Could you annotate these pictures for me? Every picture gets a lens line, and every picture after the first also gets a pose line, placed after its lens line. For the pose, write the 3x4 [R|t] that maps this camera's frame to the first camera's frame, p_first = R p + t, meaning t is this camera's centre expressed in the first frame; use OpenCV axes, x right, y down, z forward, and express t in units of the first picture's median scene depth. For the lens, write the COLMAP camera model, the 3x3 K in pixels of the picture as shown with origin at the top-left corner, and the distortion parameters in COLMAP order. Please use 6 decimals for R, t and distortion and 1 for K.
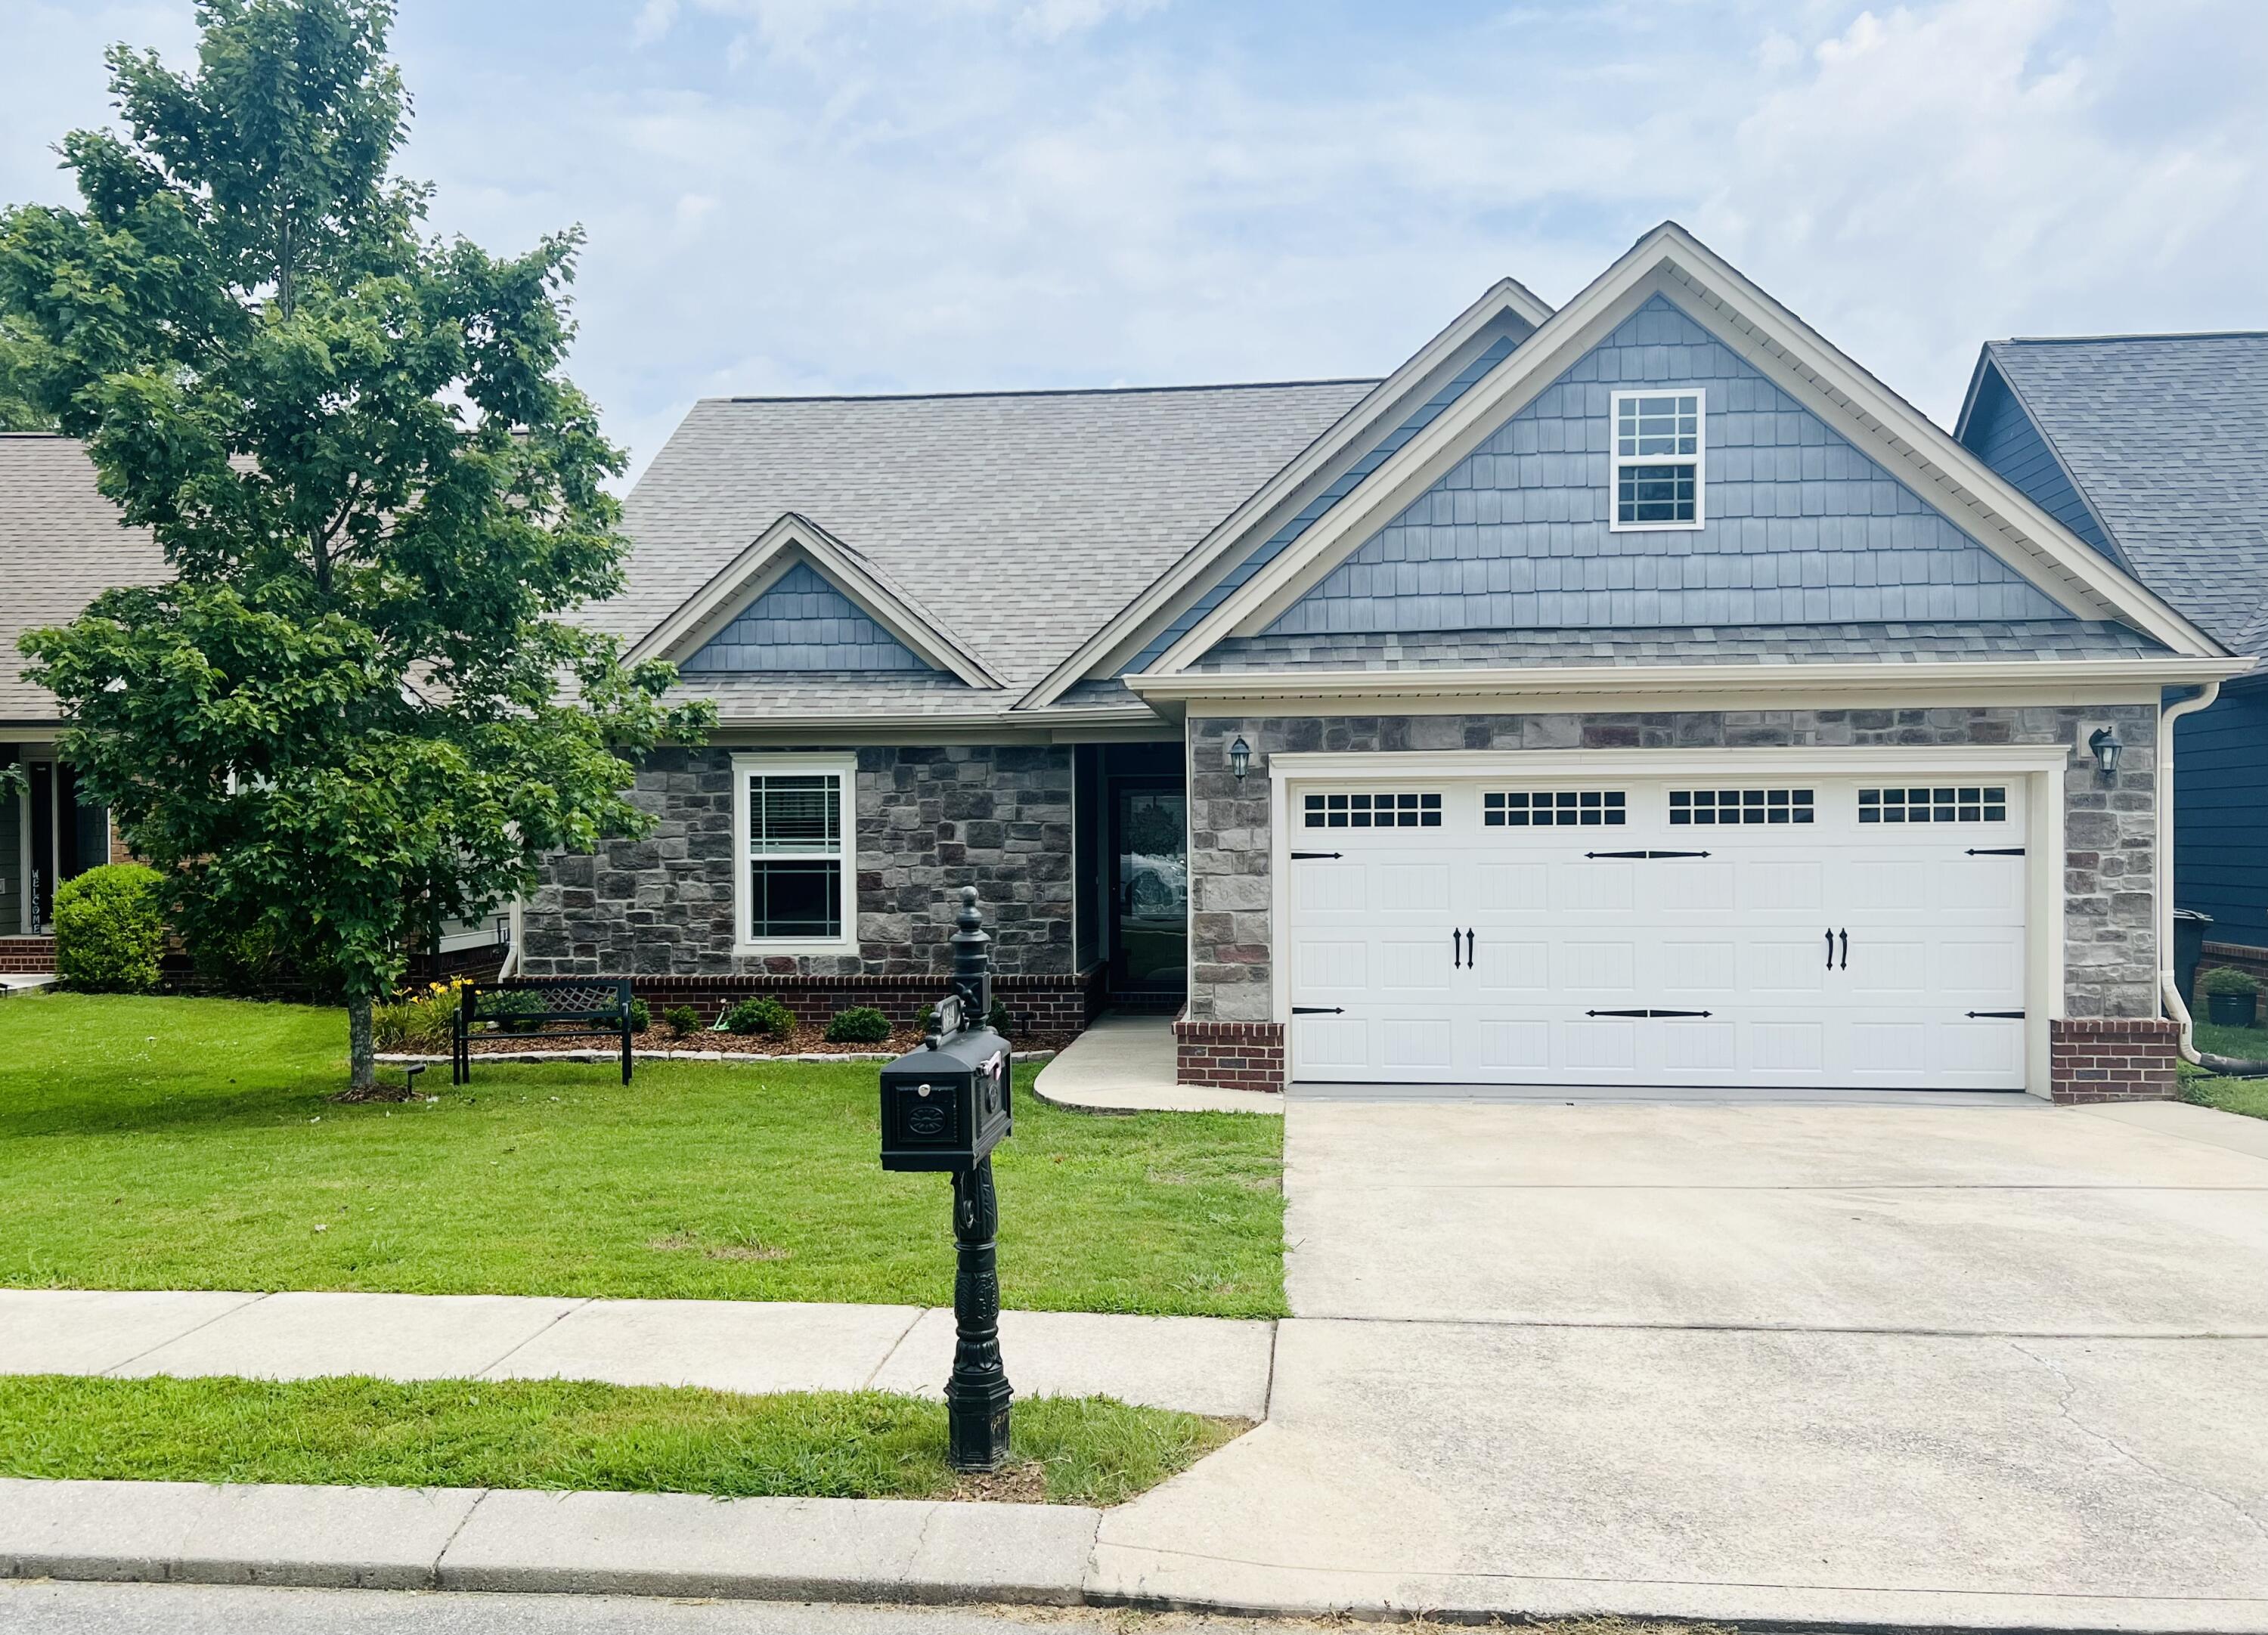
lens RADIAL K [[1815.0, 0, 1107.2], [0, 1815.0, 857.2], [0, 0, 1]] dist [0.156799, -0.328118]
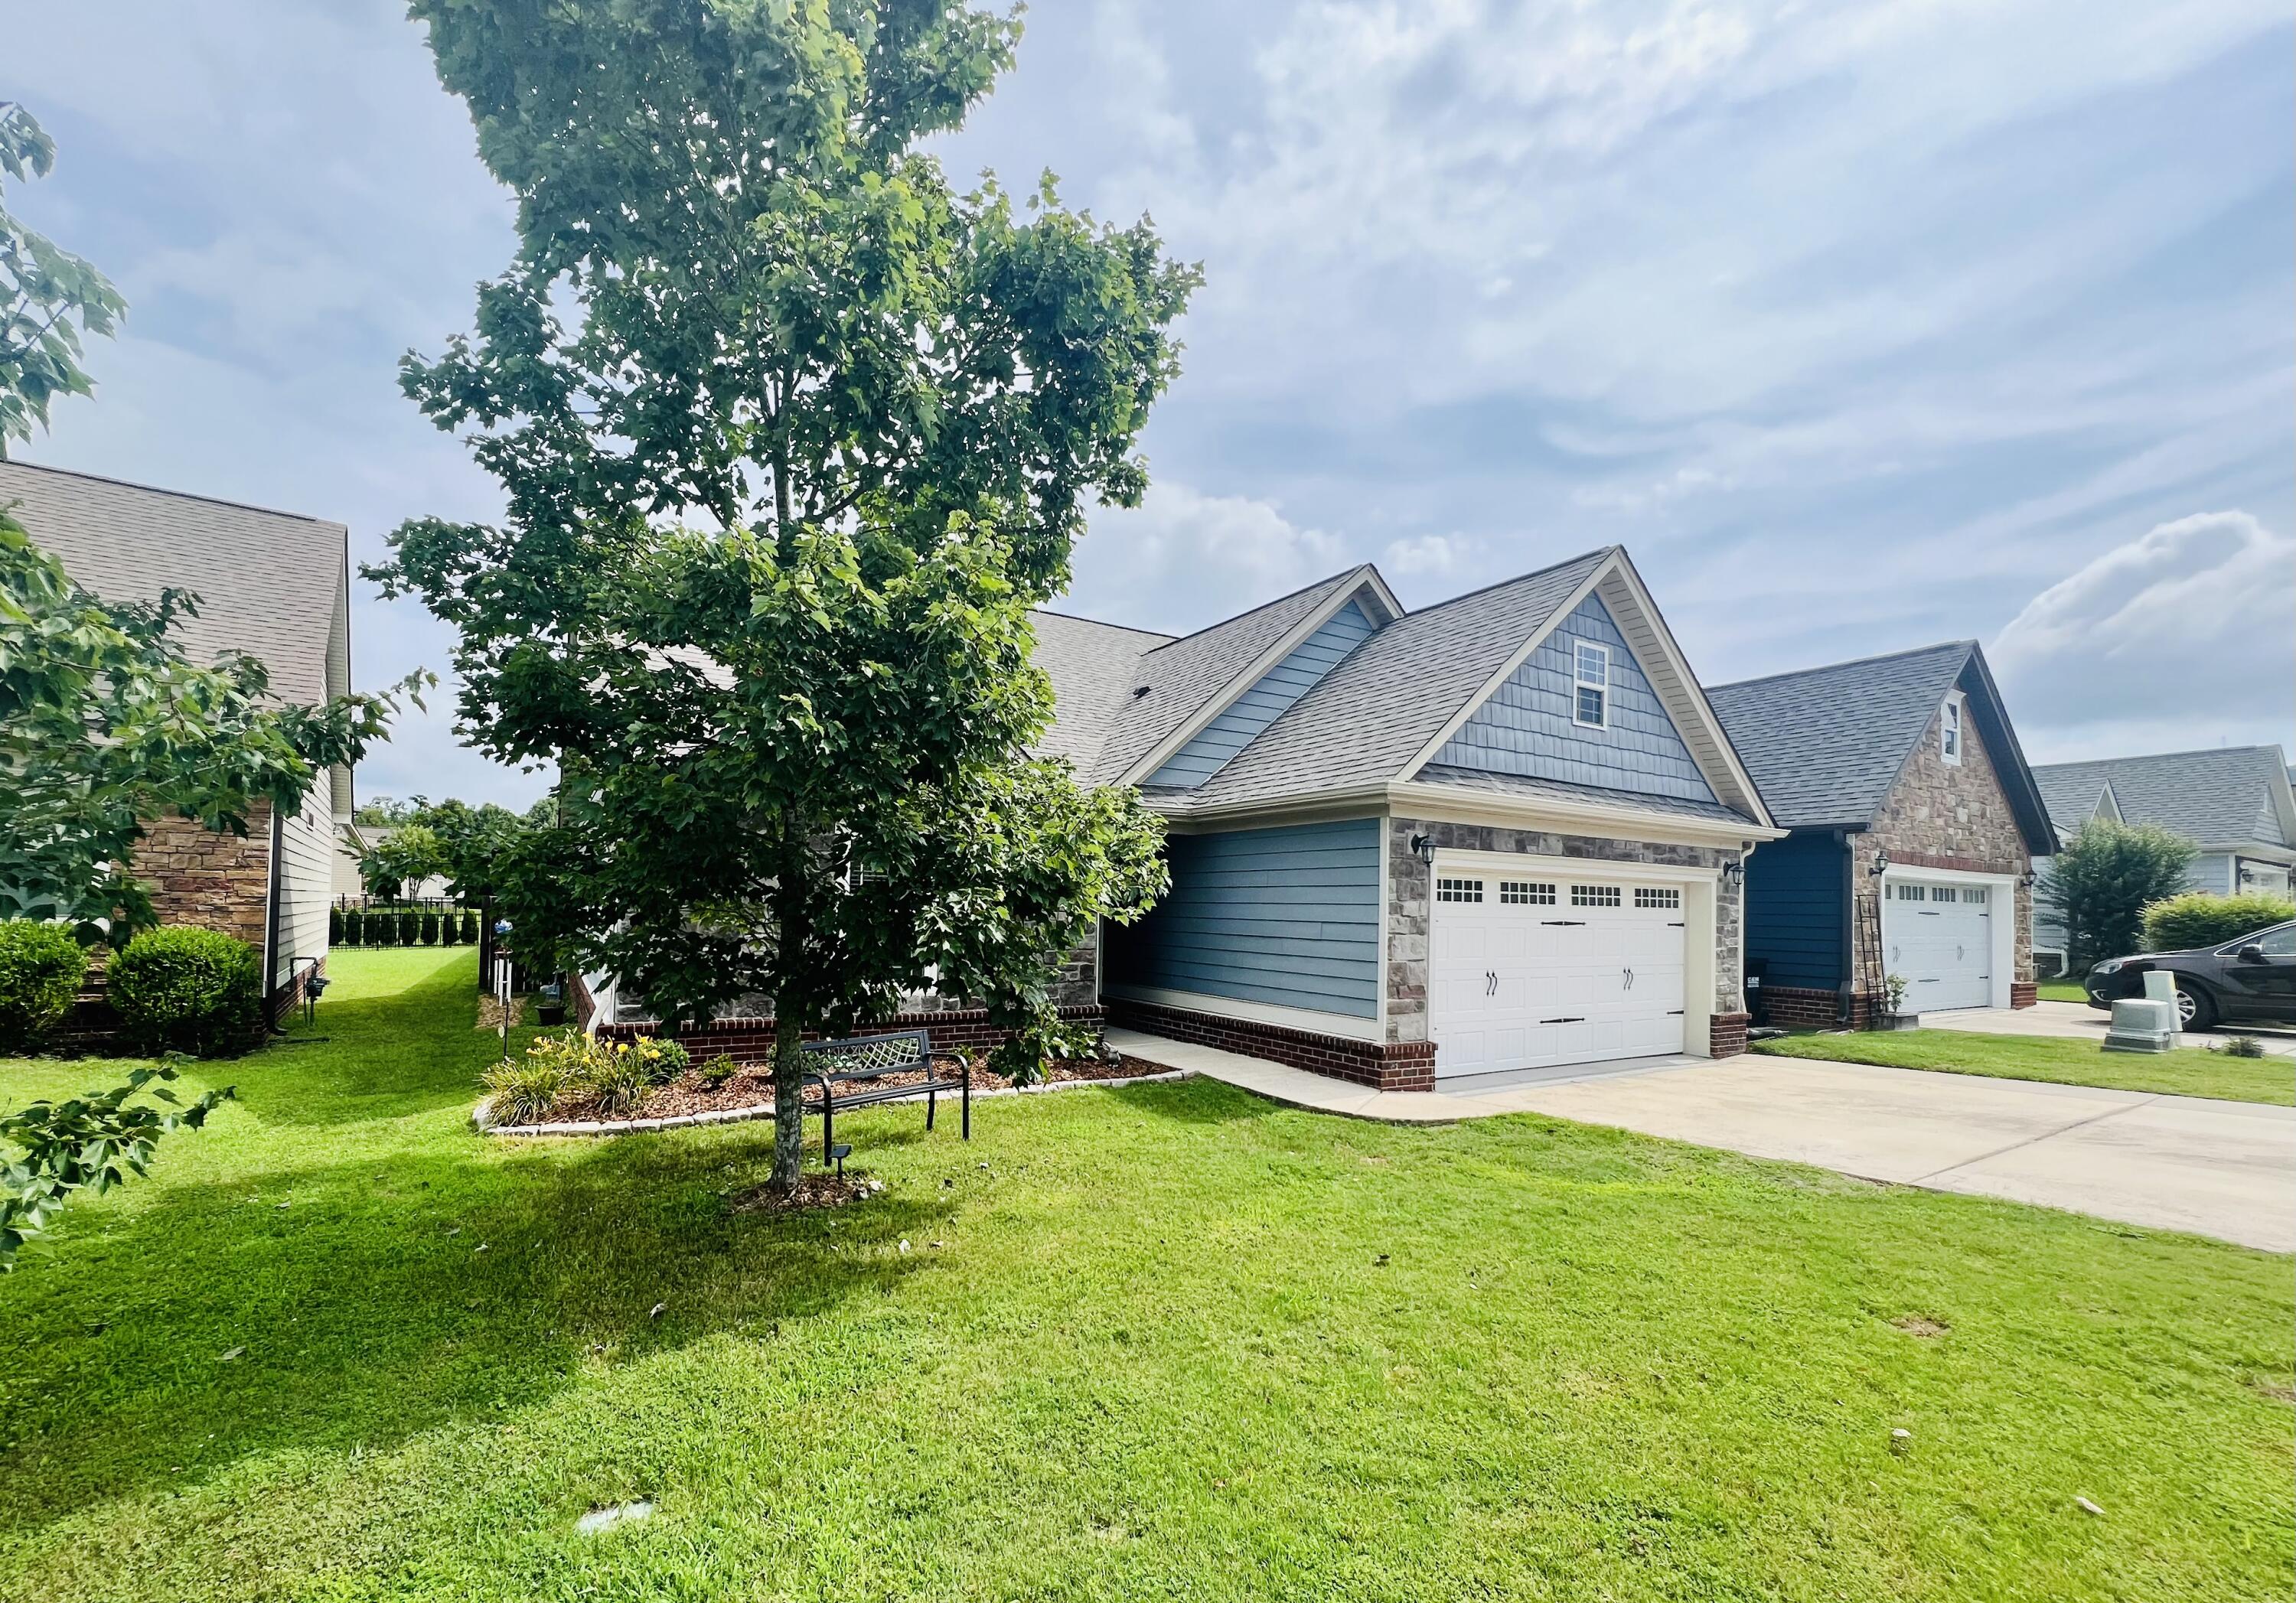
lens RADIAL K [[950.7, 0, 1097.2], [0, 950.7, 887.1], [0, 0, 1]] dist [-0.000985, -0.000036]
pose [[0.808168, 0.035275, 0.587894, -0.459973], [-0.020028, 0.999273, -0.032426, 0.001637], [-0.588611, 0.014431, 0.808288, 0.473502]]
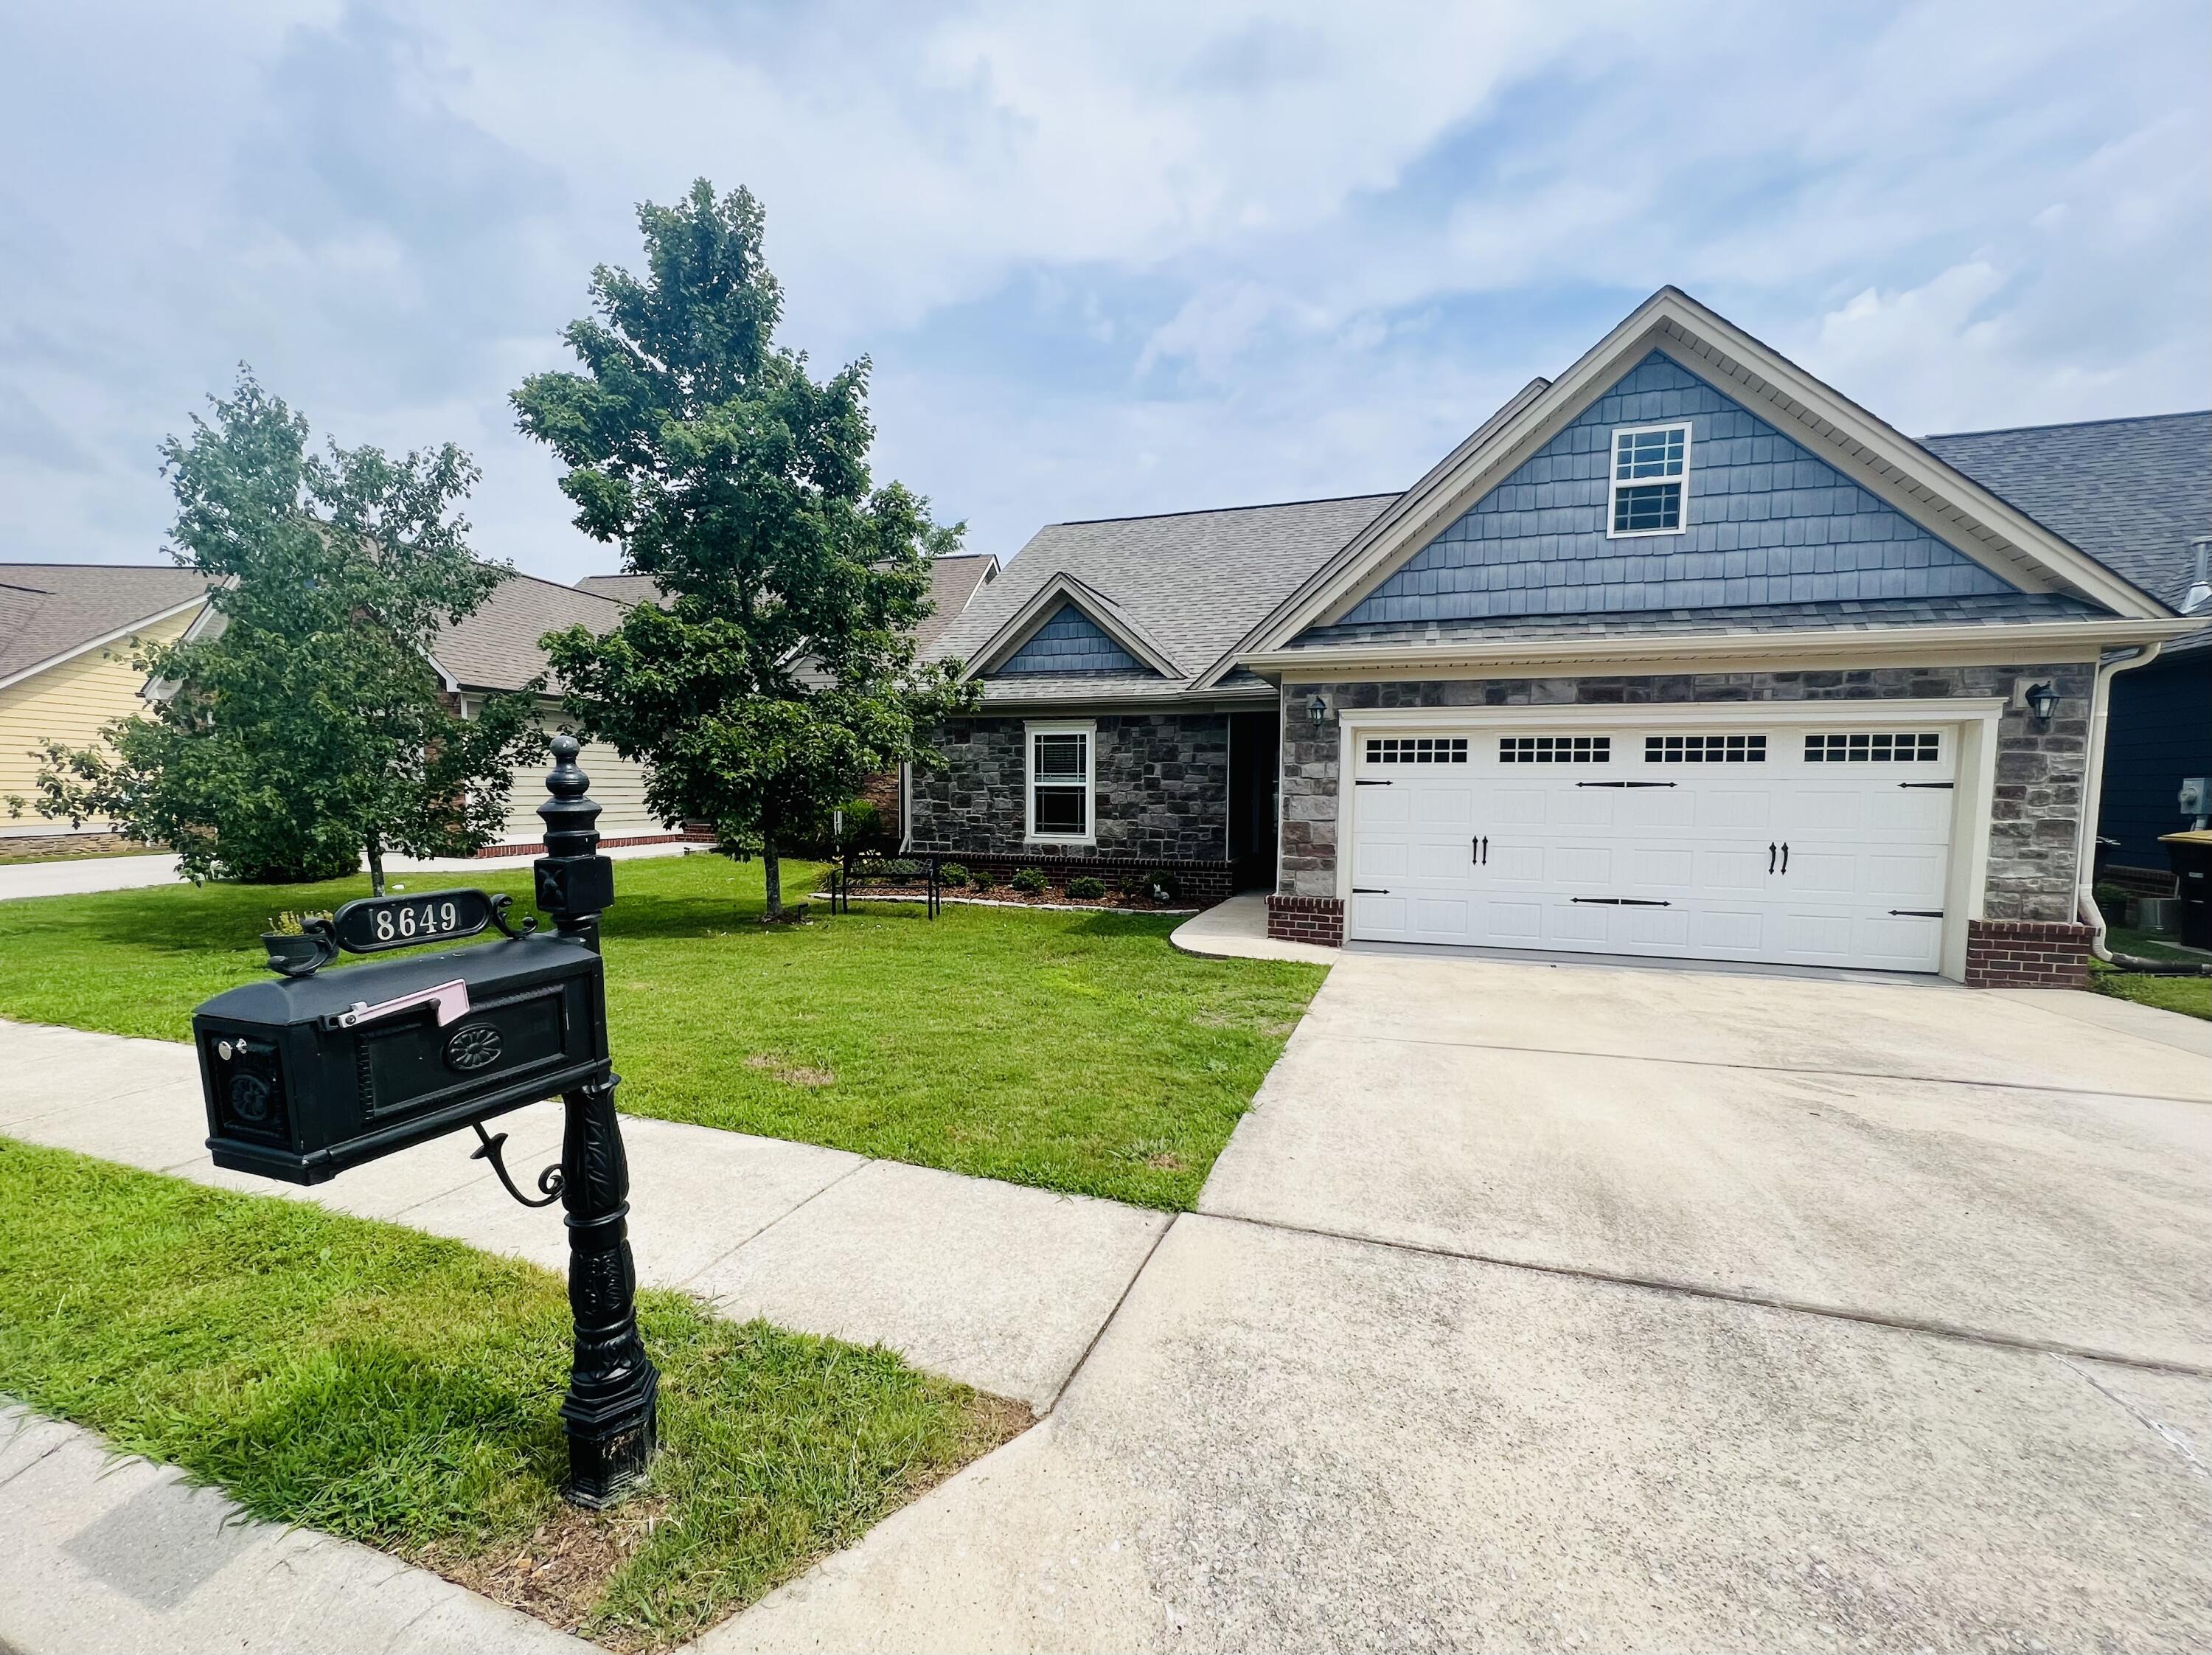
lens RADIAL K [[924.1, 0, 1104.5], [0, 924.1, 862.8], [0, 0, 1]] dist [-0.003190, 0.000498]
pose [[0.973093, 0.031519, -0.228246, 0.066600], [-0.015555, 0.997326, 0.071408, 0.011320], [0.229886, -0.065937, 0.970981, 0.212911]]
